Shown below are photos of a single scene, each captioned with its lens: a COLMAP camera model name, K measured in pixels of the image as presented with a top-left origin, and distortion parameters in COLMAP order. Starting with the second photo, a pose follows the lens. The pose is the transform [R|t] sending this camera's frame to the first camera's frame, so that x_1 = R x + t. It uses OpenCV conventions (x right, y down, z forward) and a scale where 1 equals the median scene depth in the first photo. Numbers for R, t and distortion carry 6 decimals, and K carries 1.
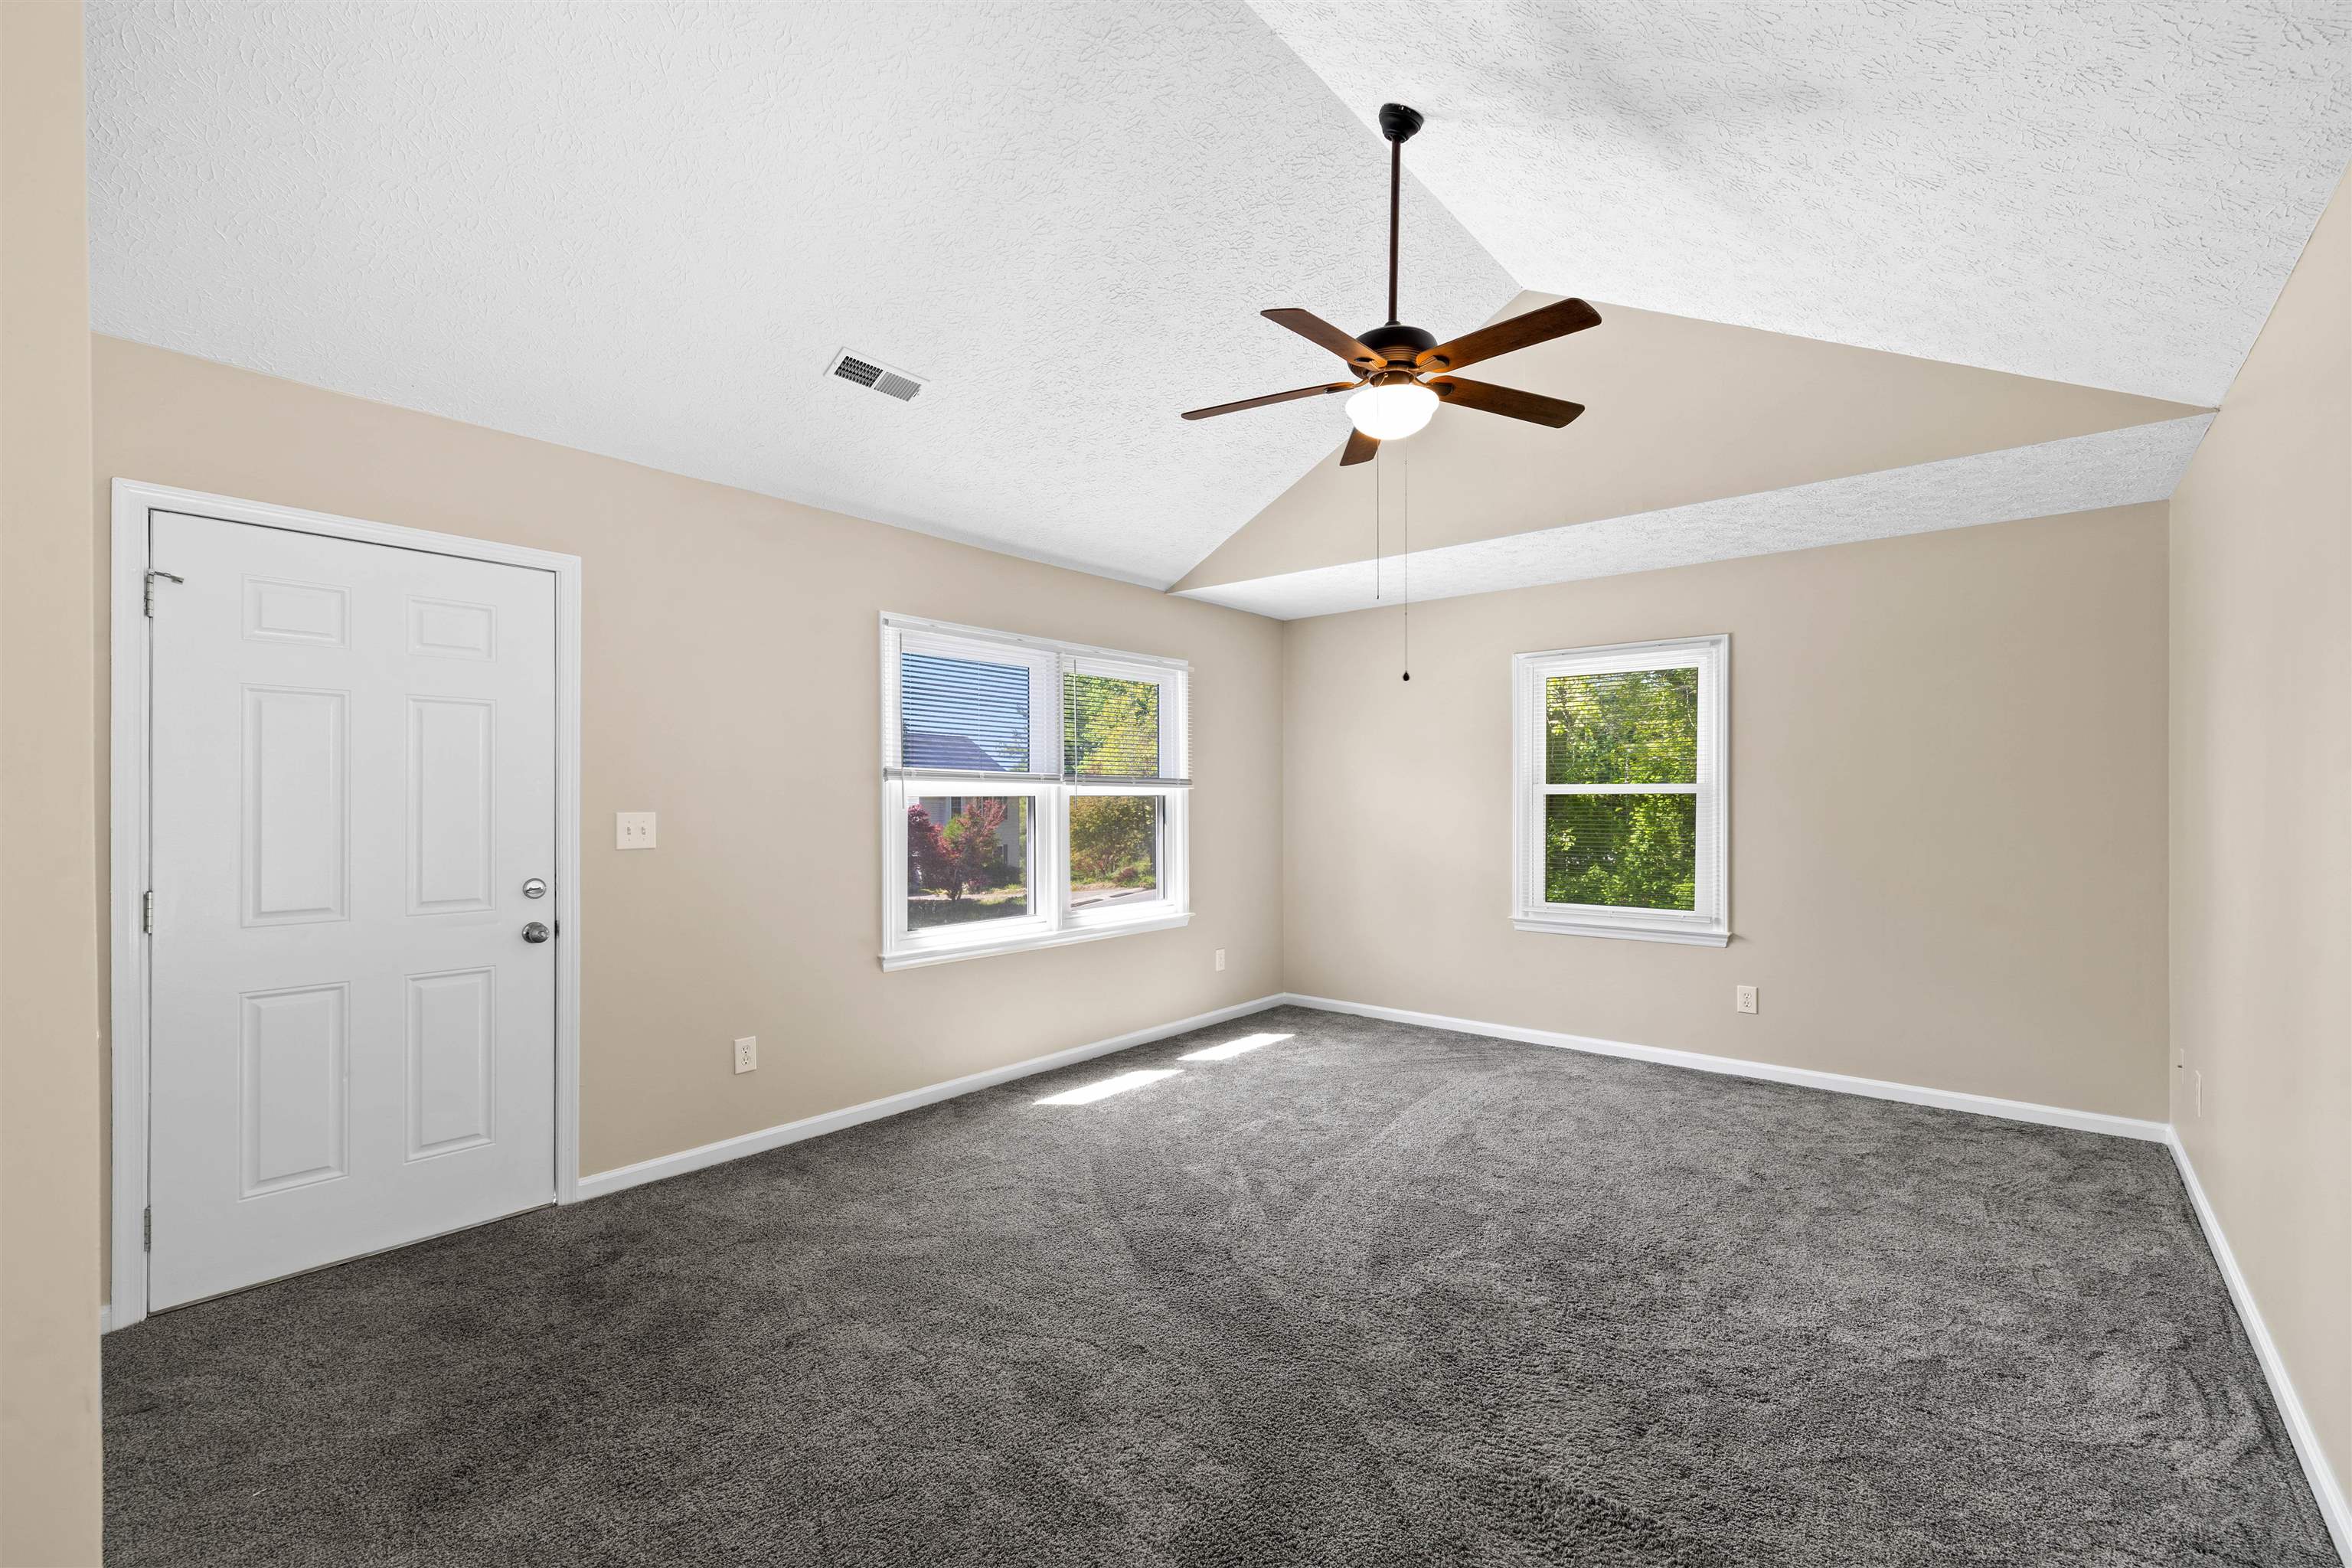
lens RADIAL K [[997.5, 0, 1161.4], [0, 997.5, 783.0], [0, 0, 1]] dist [-0.000714, 0.000125]
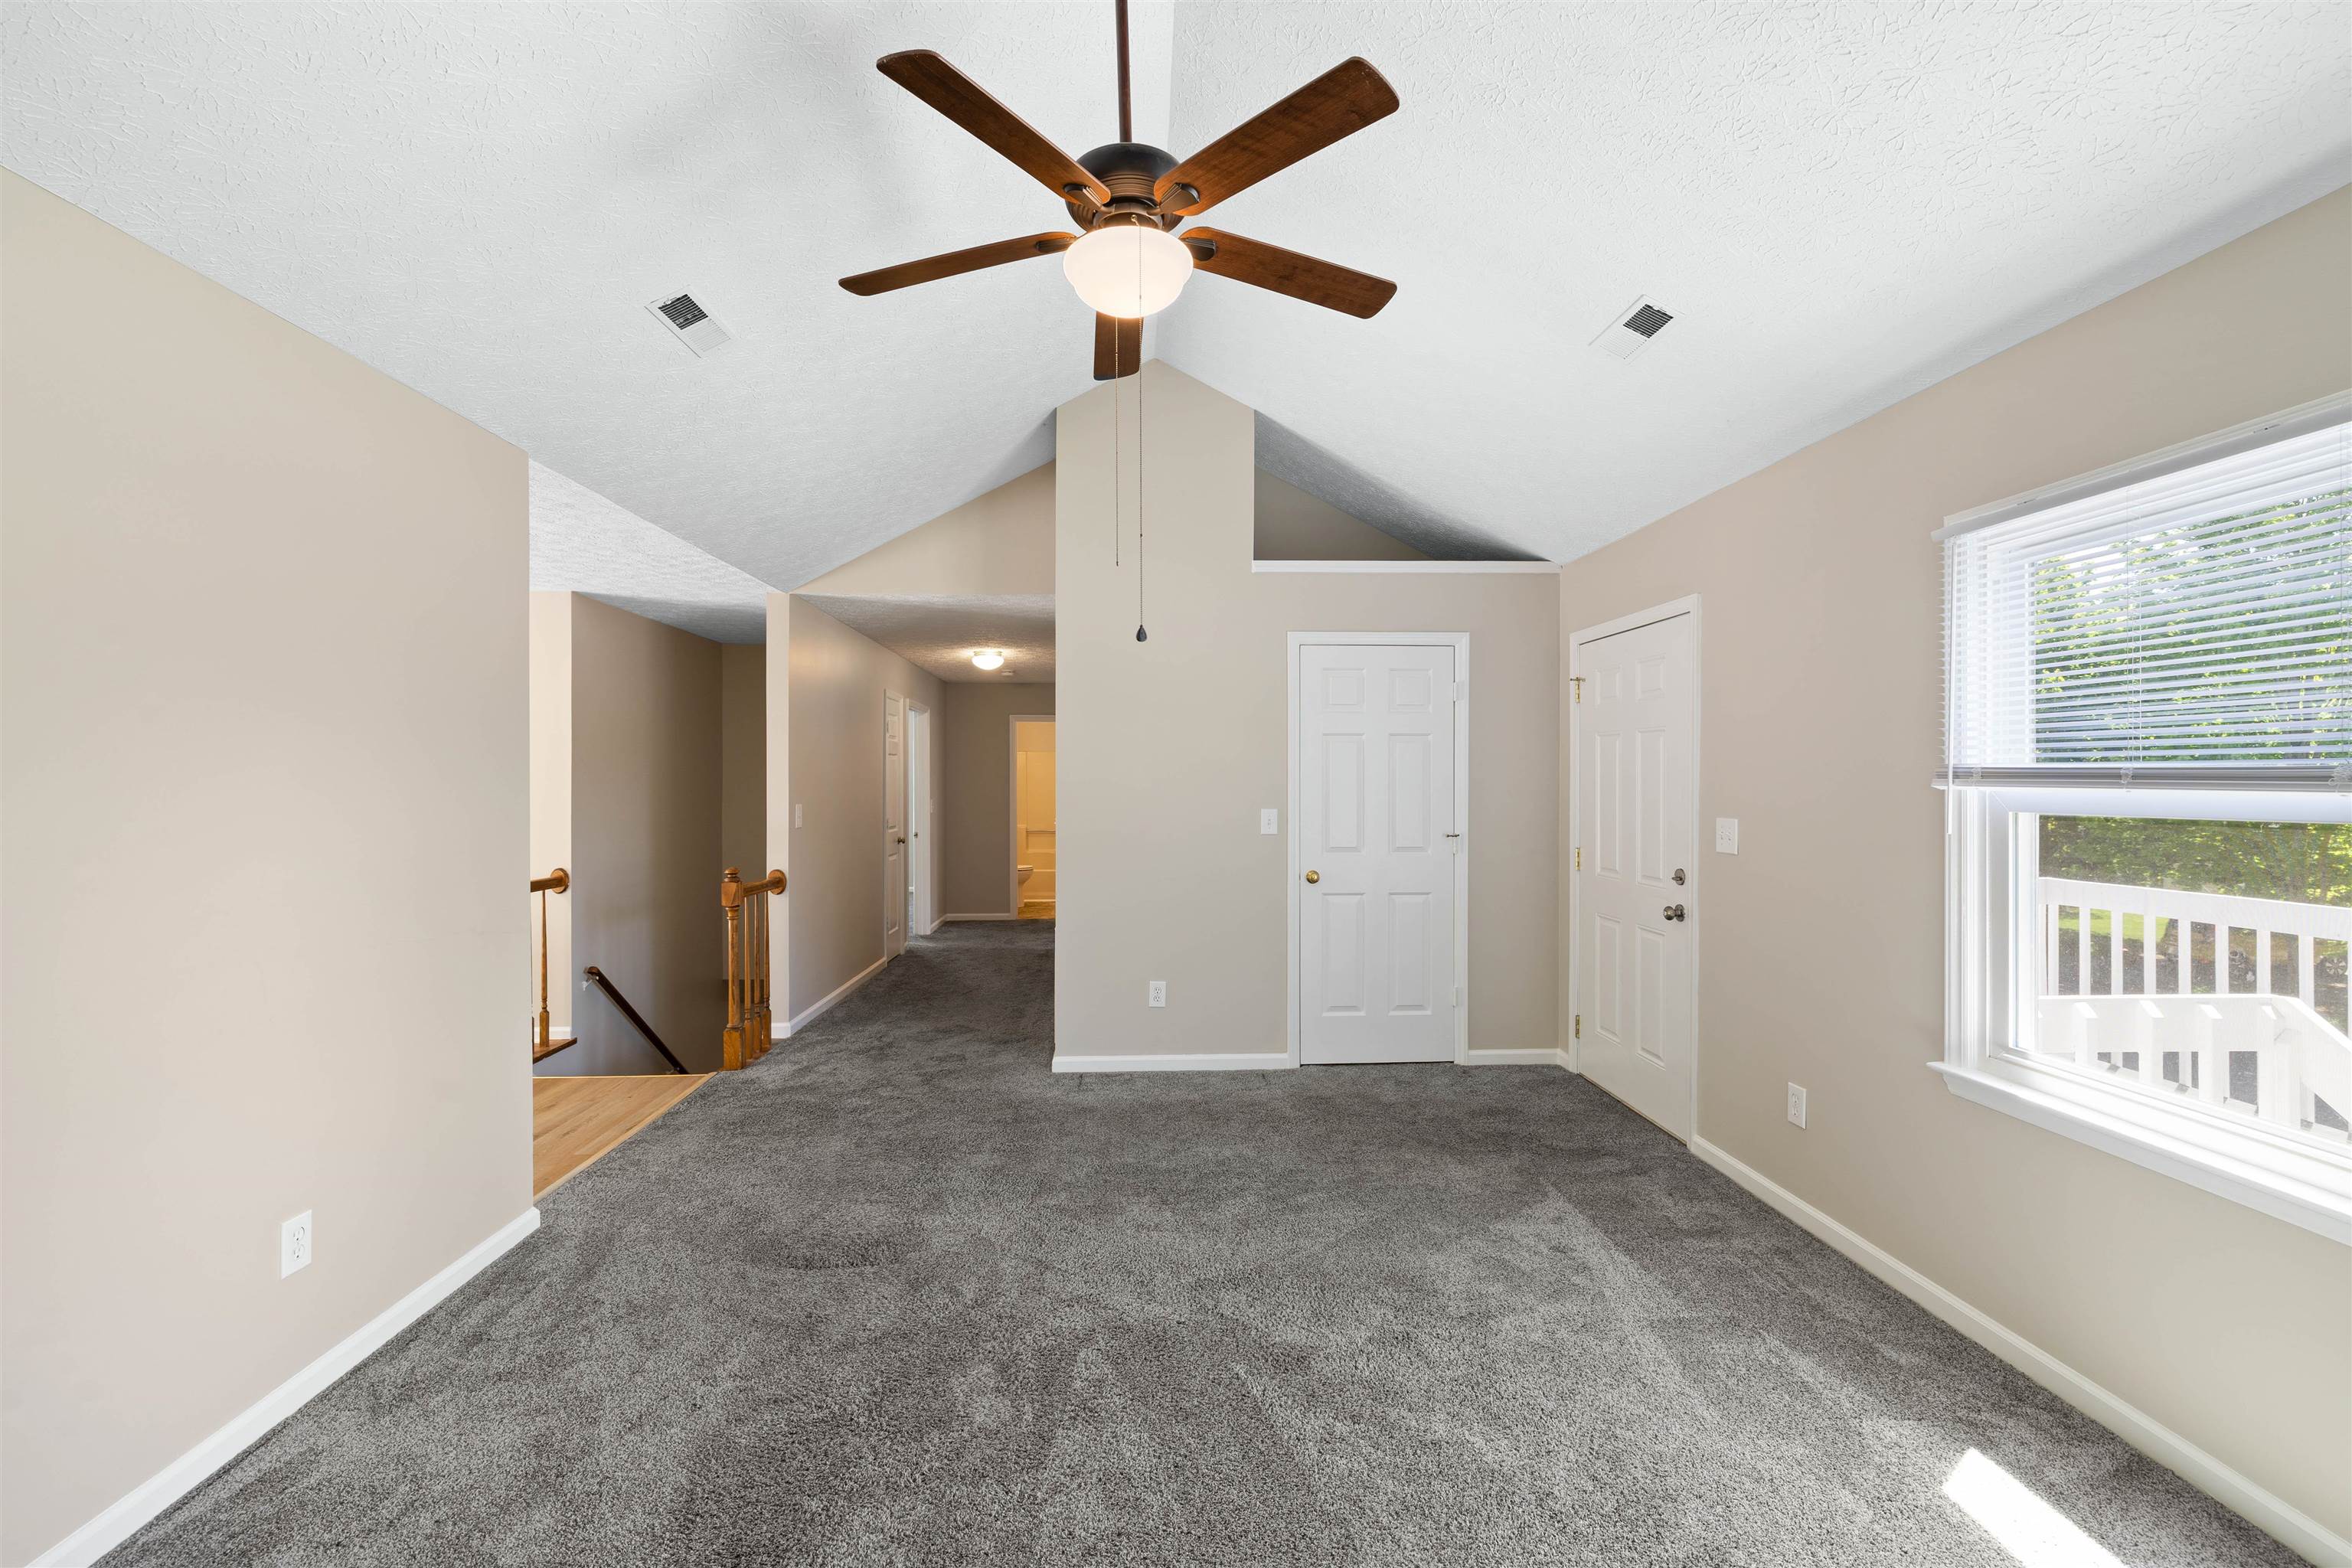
lens RADIAL K [[997.5, 0, 1161.4], [0, 997.5, 783.0], [0, 0, 1]] dist [-0.000714, 0.000125]
pose [[-0.733432, 0.002383, -0.679759, 0.665577], [0.008869, 0.999942, -0.006064, -0.007496], [0.679705, -0.010476, -0.733411, 1.464277]]
